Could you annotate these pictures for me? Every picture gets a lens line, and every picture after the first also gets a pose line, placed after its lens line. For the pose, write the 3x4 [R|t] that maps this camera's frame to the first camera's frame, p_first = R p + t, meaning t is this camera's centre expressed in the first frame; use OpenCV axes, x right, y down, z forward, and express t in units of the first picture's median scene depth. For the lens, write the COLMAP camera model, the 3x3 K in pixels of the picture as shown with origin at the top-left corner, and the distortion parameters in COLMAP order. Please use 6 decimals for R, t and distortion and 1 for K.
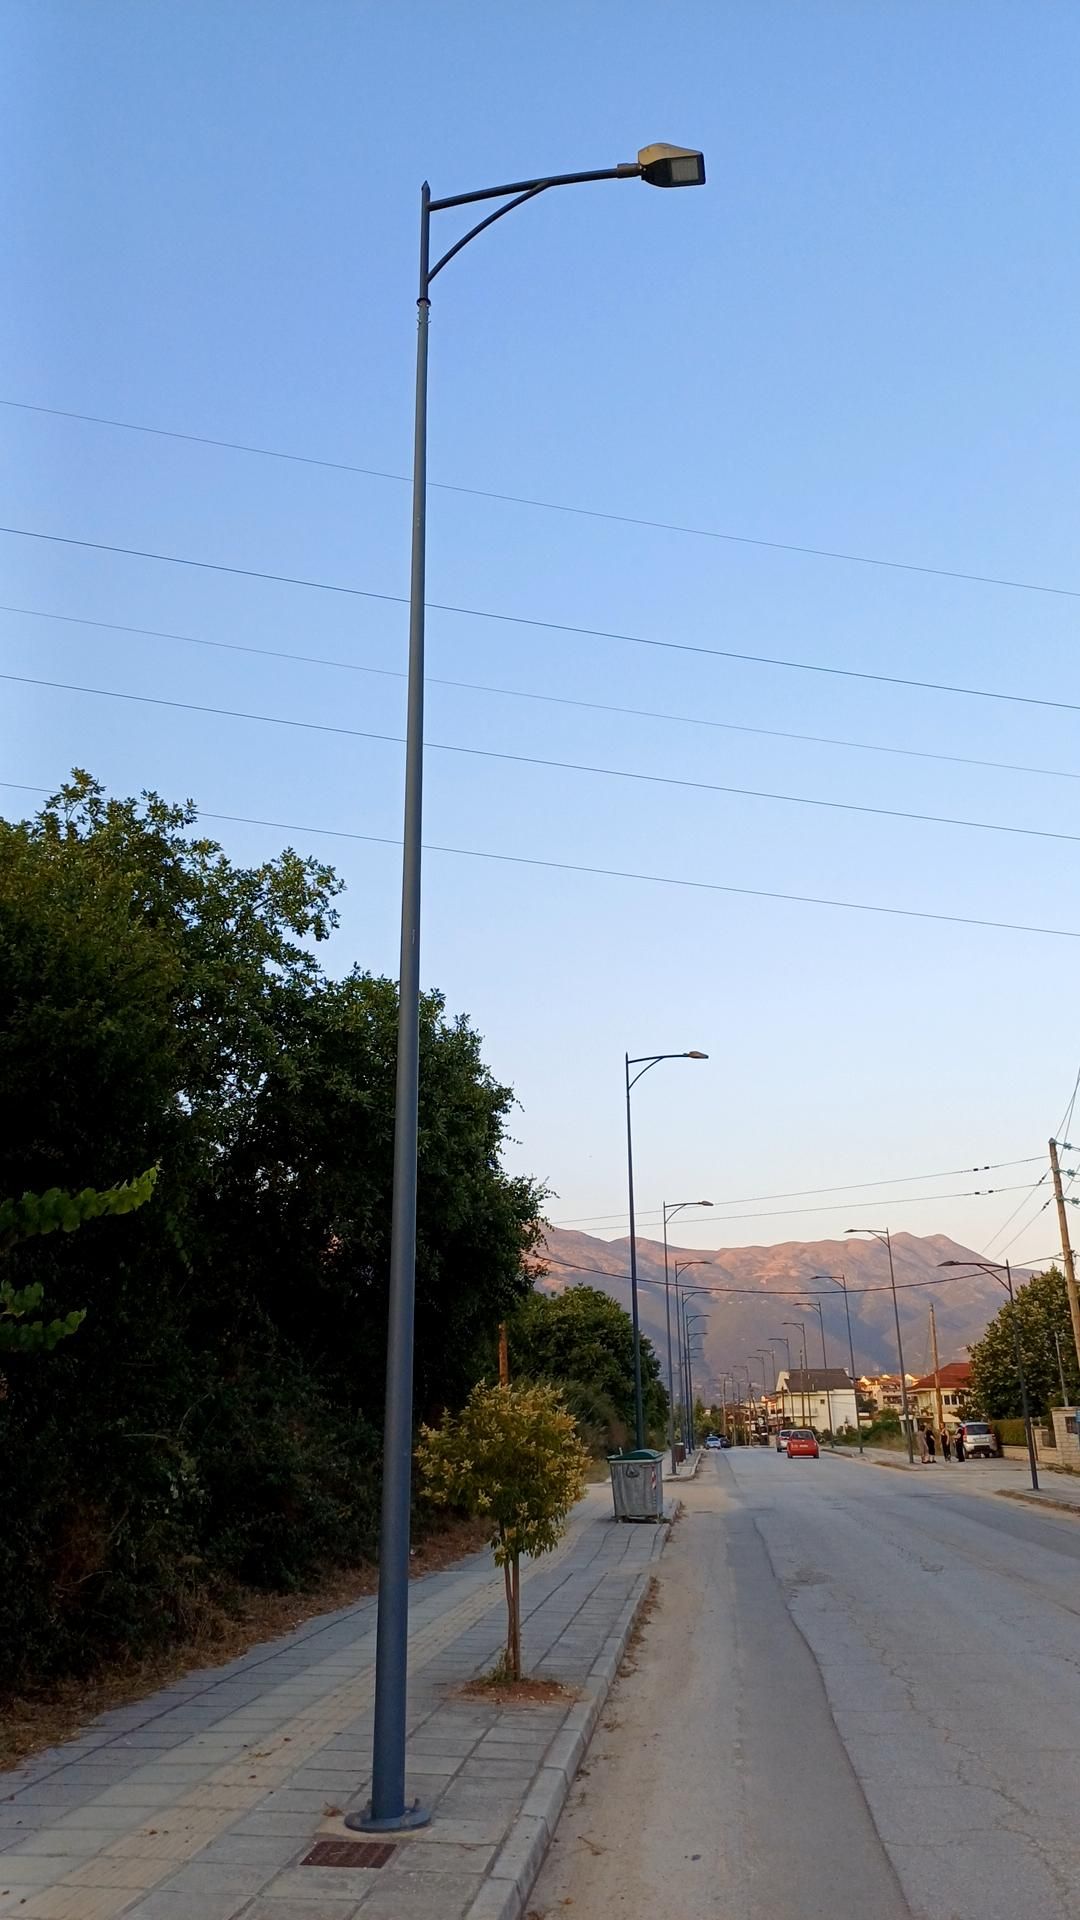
lens RADIAL K [[1574.5, 0, 558.4], [0, 1574.5, 893.3], [0, 0, 1]] dist [0.147178, -0.009023]
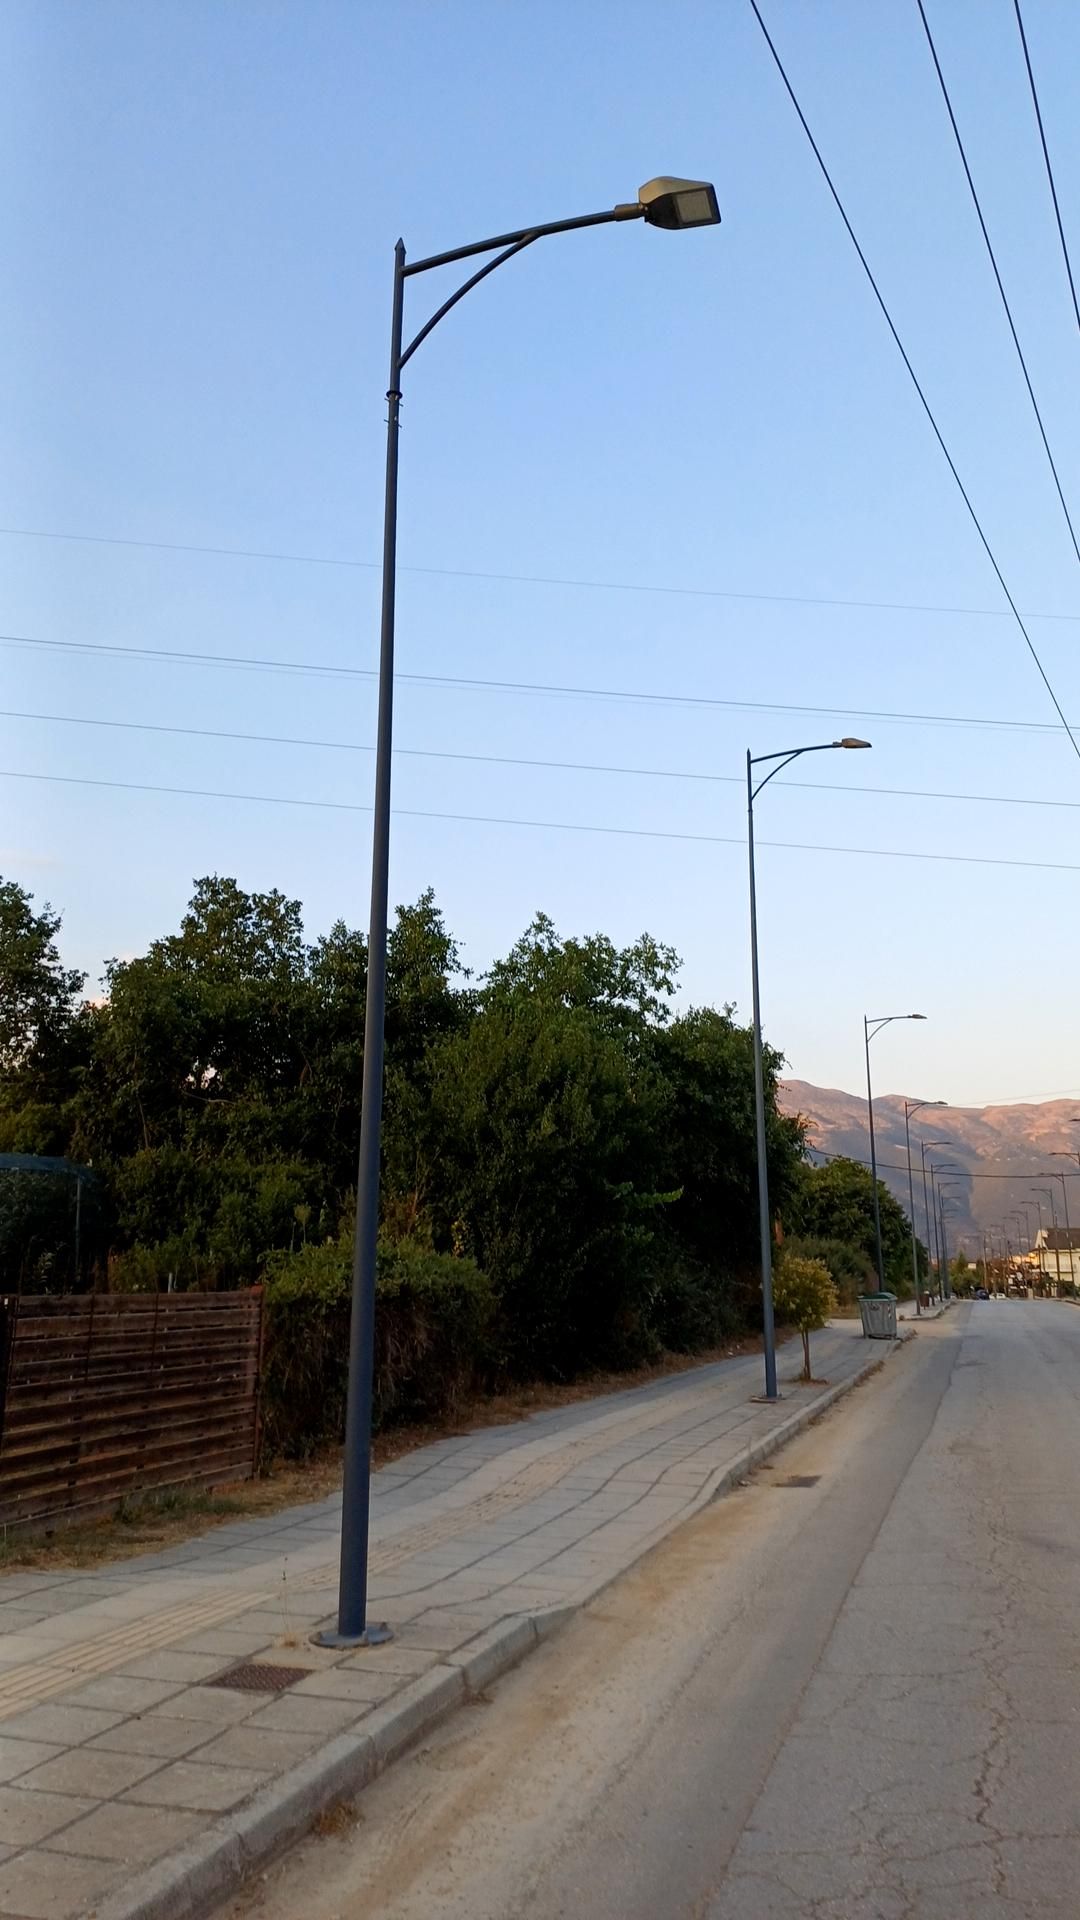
lens RADIAL K [[1574.5, 0, 558.4], [0, 1574.5, 893.3], [0, 0, 1]] dist [0.147178, -0.009023]
pose [[0.987056, -0.026513, -0.158170, 0.000633], [0.040133, 0.995695, 0.083548, -0.154053], [0.155274, -0.088814, 0.983871, -0.460306]]
